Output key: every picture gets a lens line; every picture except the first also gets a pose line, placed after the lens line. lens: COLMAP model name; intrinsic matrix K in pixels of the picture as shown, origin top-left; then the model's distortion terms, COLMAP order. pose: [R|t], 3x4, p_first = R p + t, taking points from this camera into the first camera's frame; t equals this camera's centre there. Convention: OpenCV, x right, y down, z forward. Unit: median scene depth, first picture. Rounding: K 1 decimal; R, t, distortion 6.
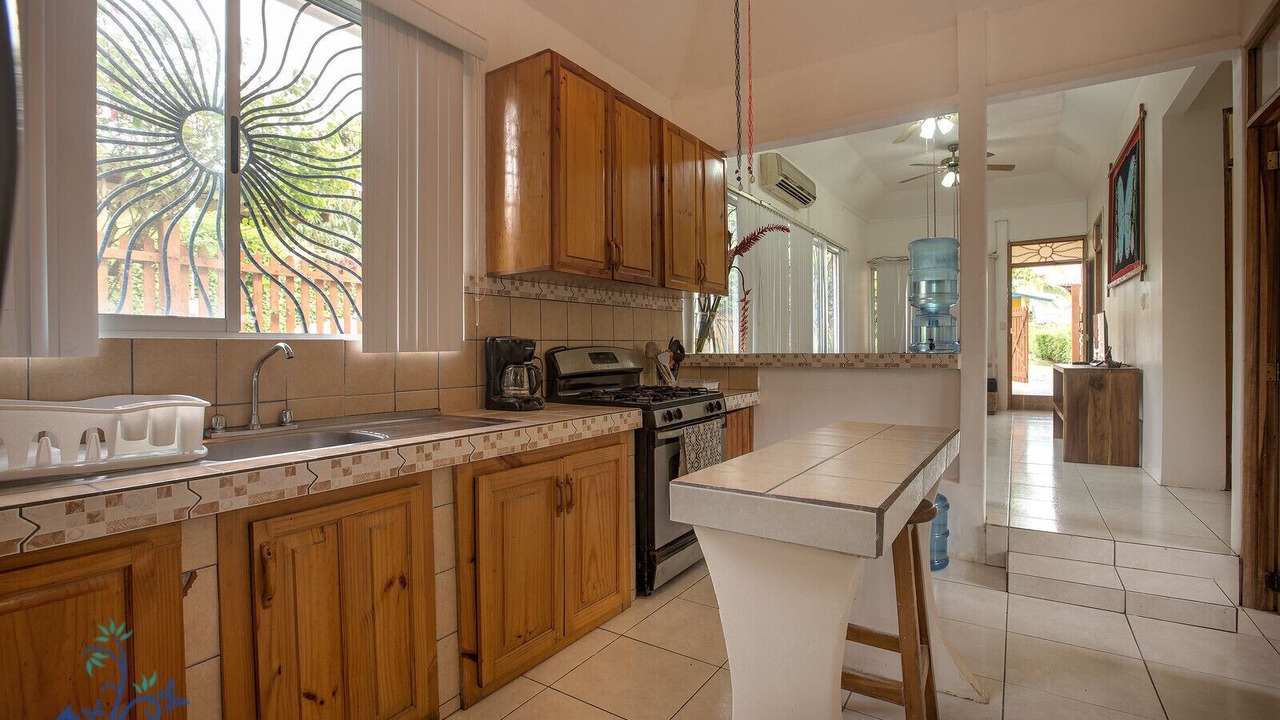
lens RADIAL K [[581.4, 0, 641.3], [0, 581.4, 355.3], [0, 0, 1]] dist [-0.070233, 0.029235]
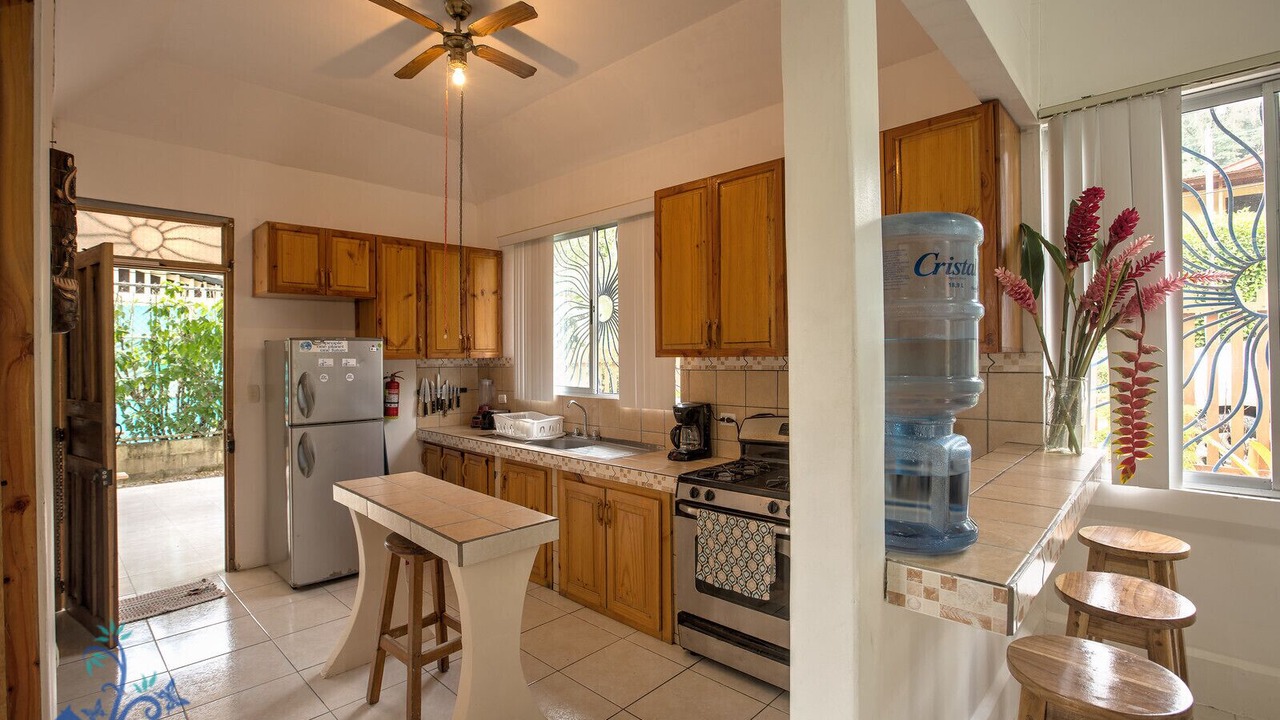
lens RADIAL K [[581.4, 0, 641.3], [0, 581.4, 355.3], [0, 0, 1]] dist [-0.070233, 0.029235]
pose [[-0.172214, 0.007167, -0.985034, 1.306328], [-0.004859, 0.999955, 0.008125, -0.179802], [0.985048, 0.006185, -0.172171, 1.328523]]
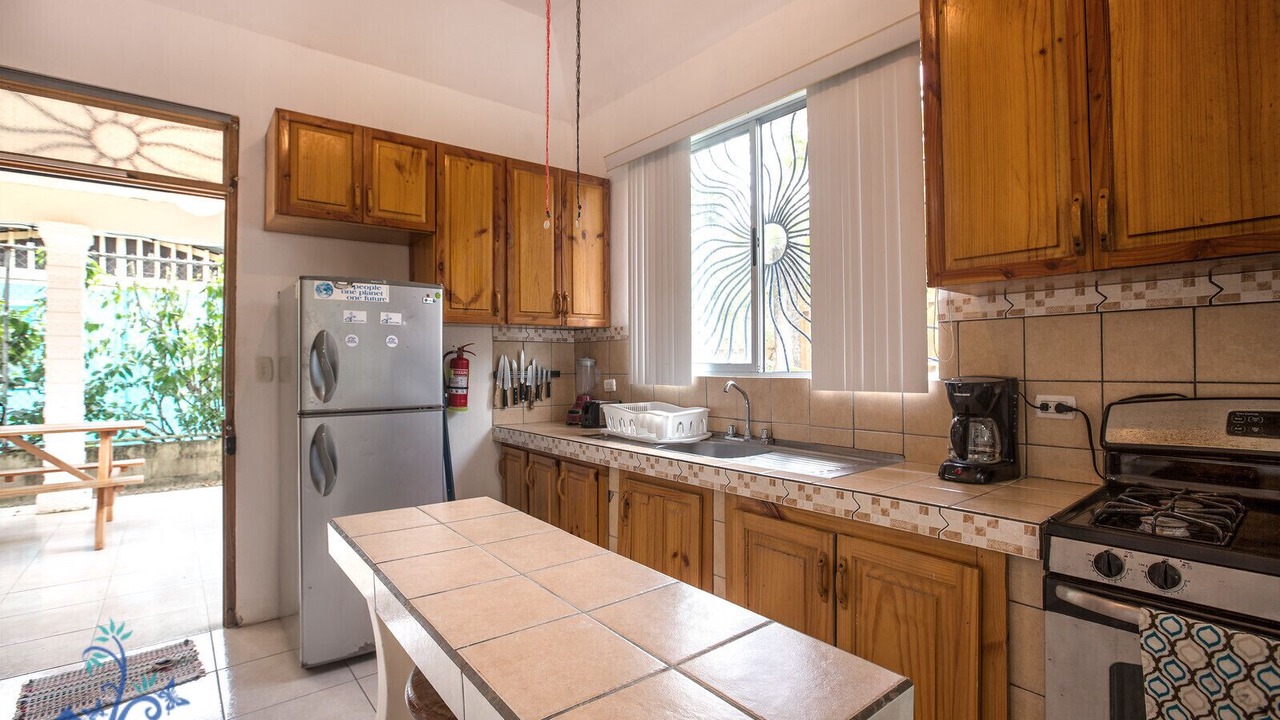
lens RADIAL K [[581.4, 0, 641.3], [0, 581.4, 355.3], [0, 0, 1]] dist [-0.070233, 0.029235]
pose [[-0.294165, -0.004488, -0.955744, 0.687550], [-0.003812, 0.999987, -0.003522, -0.065701], [0.955747, 0.002608, -0.294178, 0.961411]]
